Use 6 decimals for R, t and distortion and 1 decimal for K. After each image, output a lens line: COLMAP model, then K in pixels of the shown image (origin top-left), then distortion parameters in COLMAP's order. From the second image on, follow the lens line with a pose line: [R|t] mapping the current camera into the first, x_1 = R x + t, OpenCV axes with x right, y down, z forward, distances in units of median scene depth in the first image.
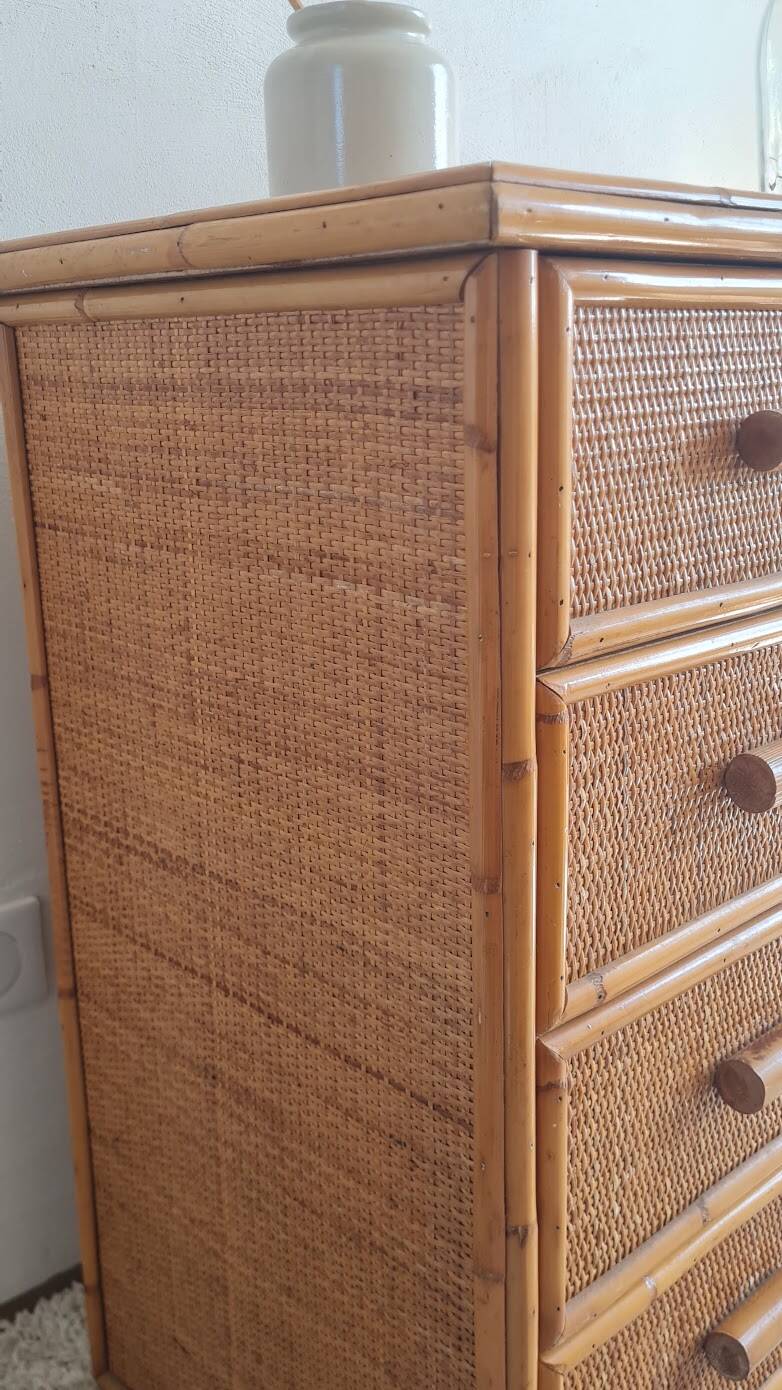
lens RADIAL K [[1283.3, 0, 389.3], [0, 1283.3, 686.2], [0, 0, 1]] dist [0.030815, 0.000000]
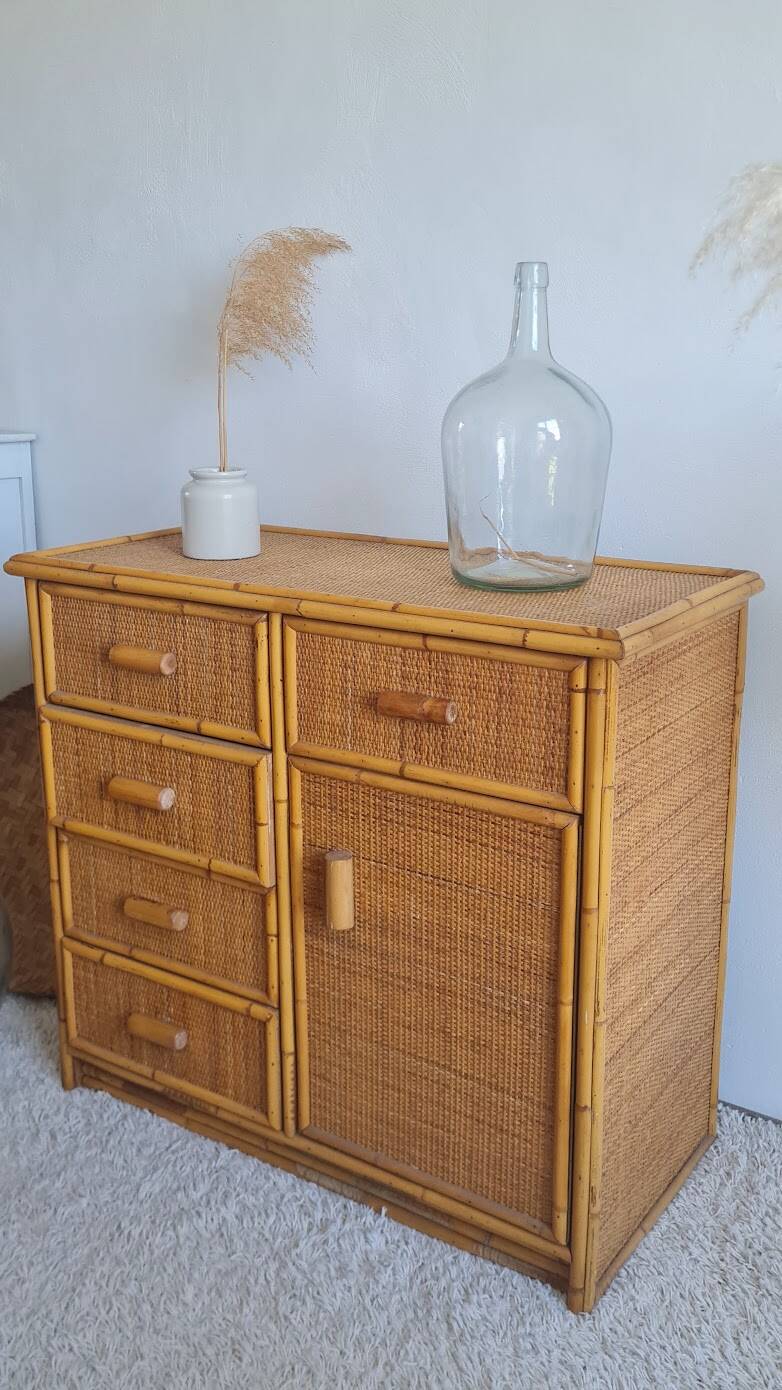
lens RADIAL K [[1291.4, 0, 397.1], [0, 1291.4, 685.9], [0, 0, 1]] dist [0.022009, 0.000000]
pose [[0.228404, 0.268290, -0.935870, 2.773263], [-0.242188, 0.946719, 0.212293, -0.788332], [0.942962, 0.178168, 0.281211, 0.757404]]
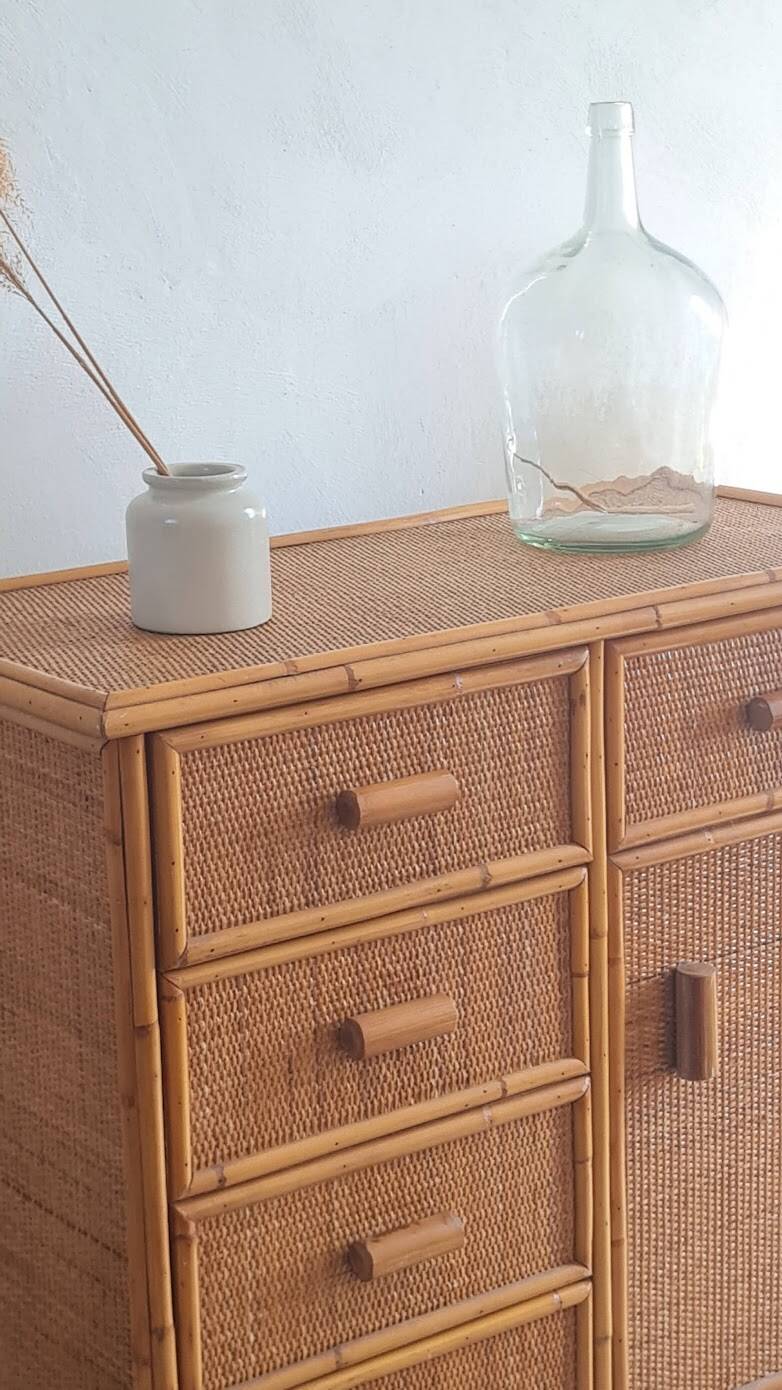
lens RADIAL K [[2765.6, 0, 360.3], [0, 2765.6, 680.9], [0, 0, 1]] dist [0.032240, 0.000000]
pose [[0.992741, 0.023243, -0.118005, 0.641625], [-0.024445, 0.999663, -0.008748, -0.292104], [0.117762, 0.011569, 0.992975, -2.025564]]
